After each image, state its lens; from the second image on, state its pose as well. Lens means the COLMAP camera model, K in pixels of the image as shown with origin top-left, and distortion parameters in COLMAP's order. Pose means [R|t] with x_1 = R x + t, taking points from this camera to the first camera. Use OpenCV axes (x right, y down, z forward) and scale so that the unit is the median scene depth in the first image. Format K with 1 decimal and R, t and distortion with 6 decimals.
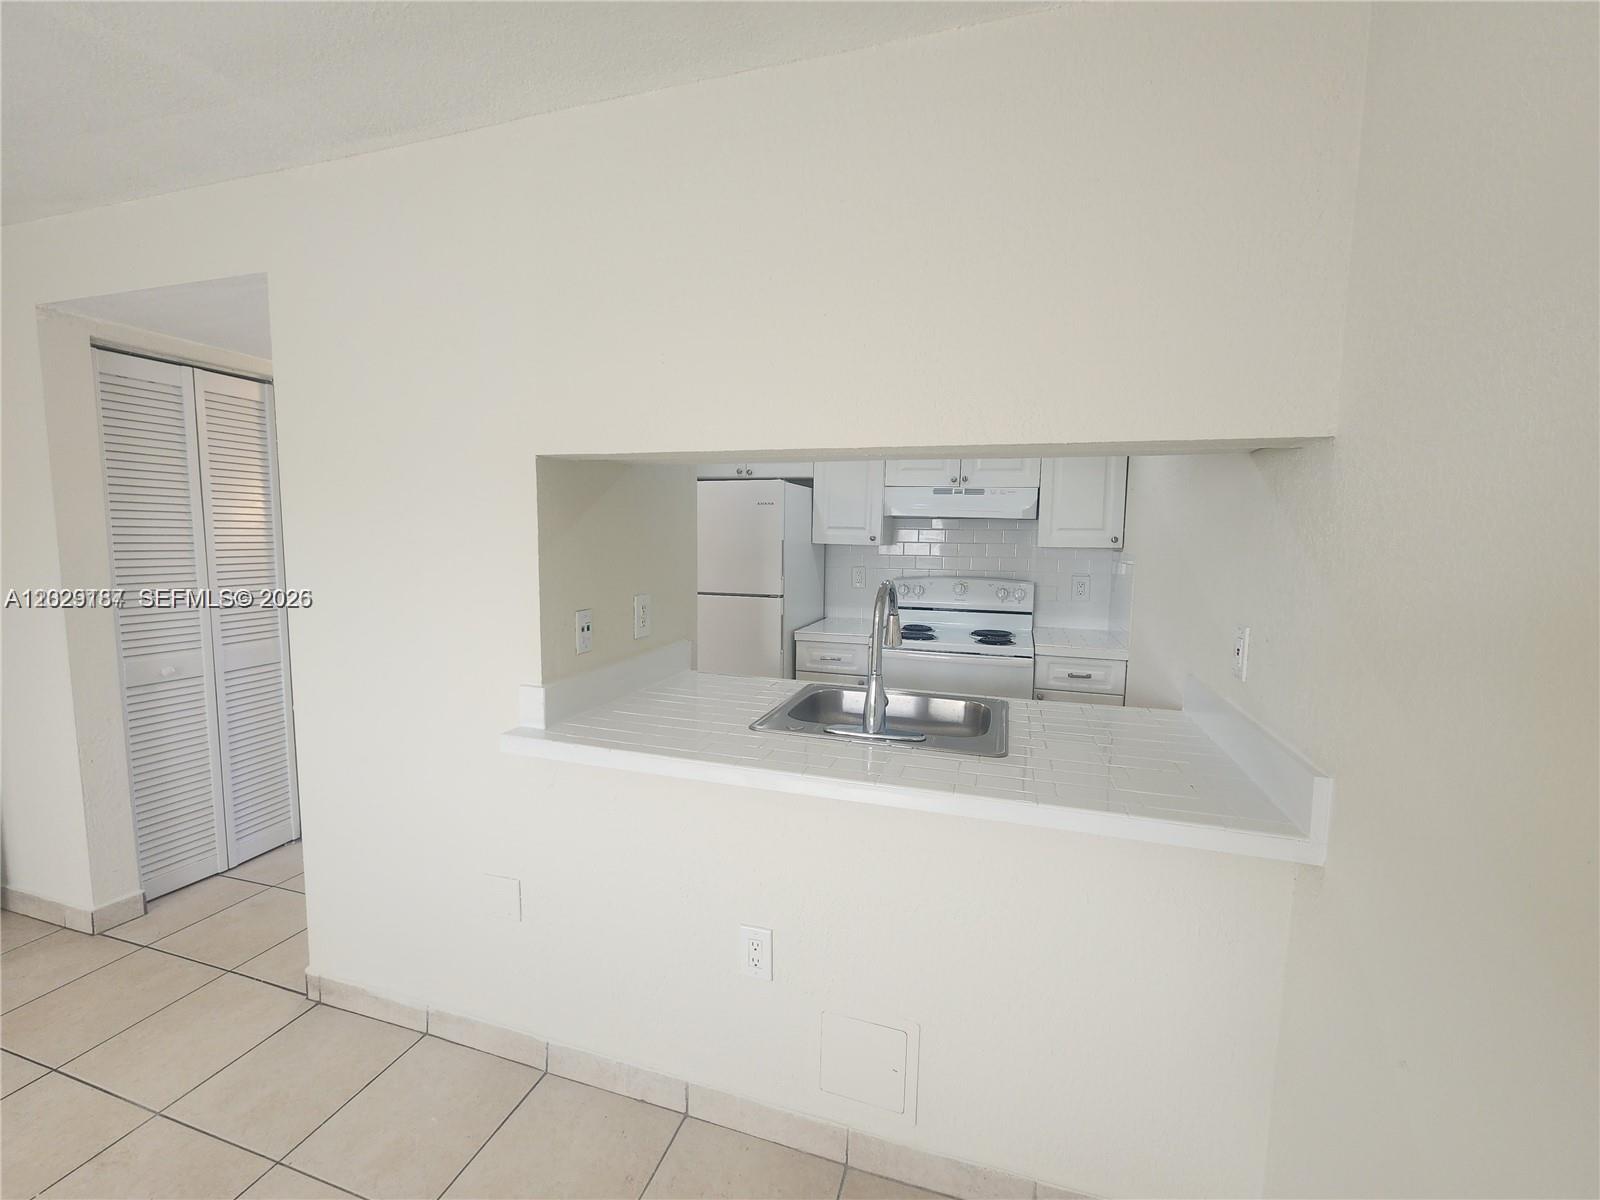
lens RADIAL K [[659.3, 0, 800.4], [0, 659.3, 611.7], [0, 0, 1]] dist [-0.004400, -0.000269]
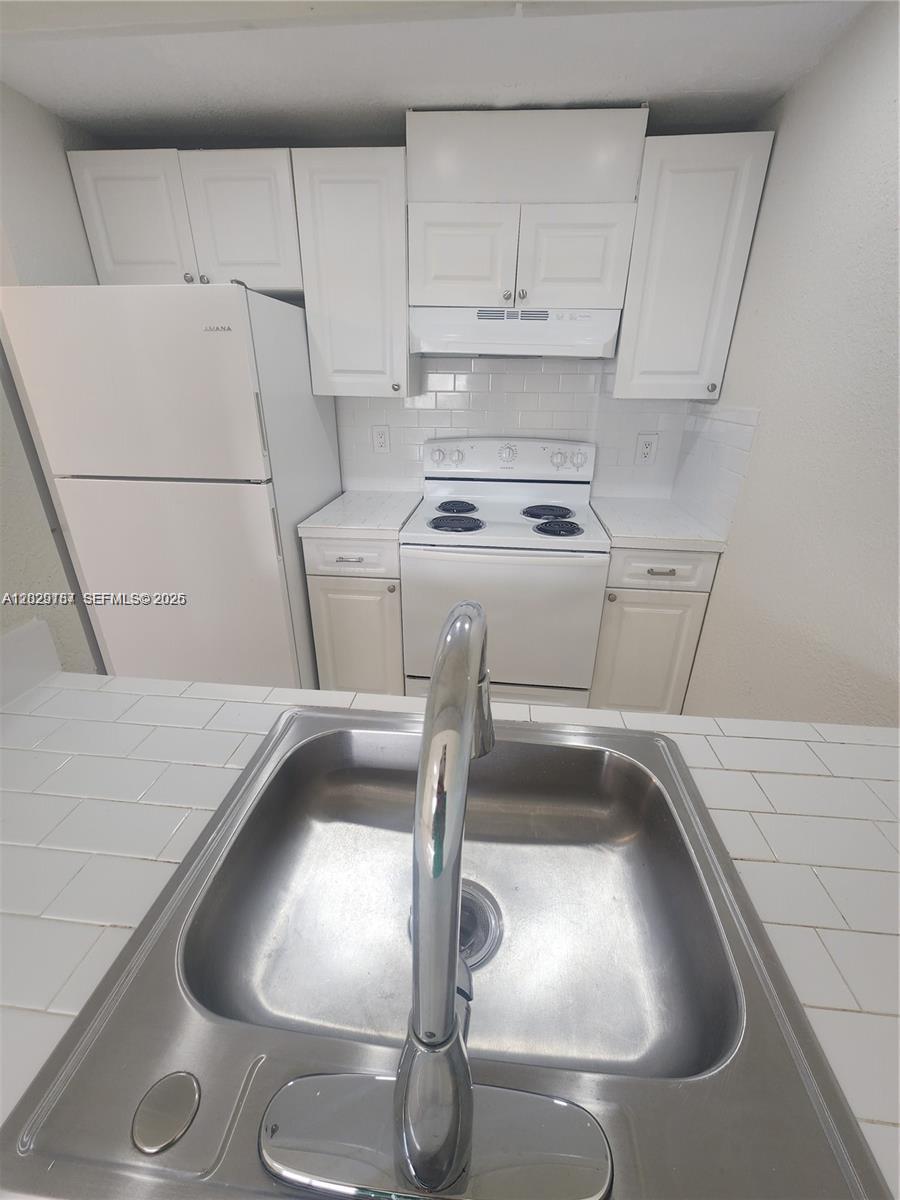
lens RADIAL K [[494.5, 0, 443.5], [0, 494.5, 605.7], [0, 0, 1]] dist [-0.004400, -0.000269]
pose [[0.980403, -0.086140, 0.177173, 0.042809], [0.027140, 0.949821, 0.311615, -0.049468], [-0.195125, -0.300700, 0.933545, 0.399585]]
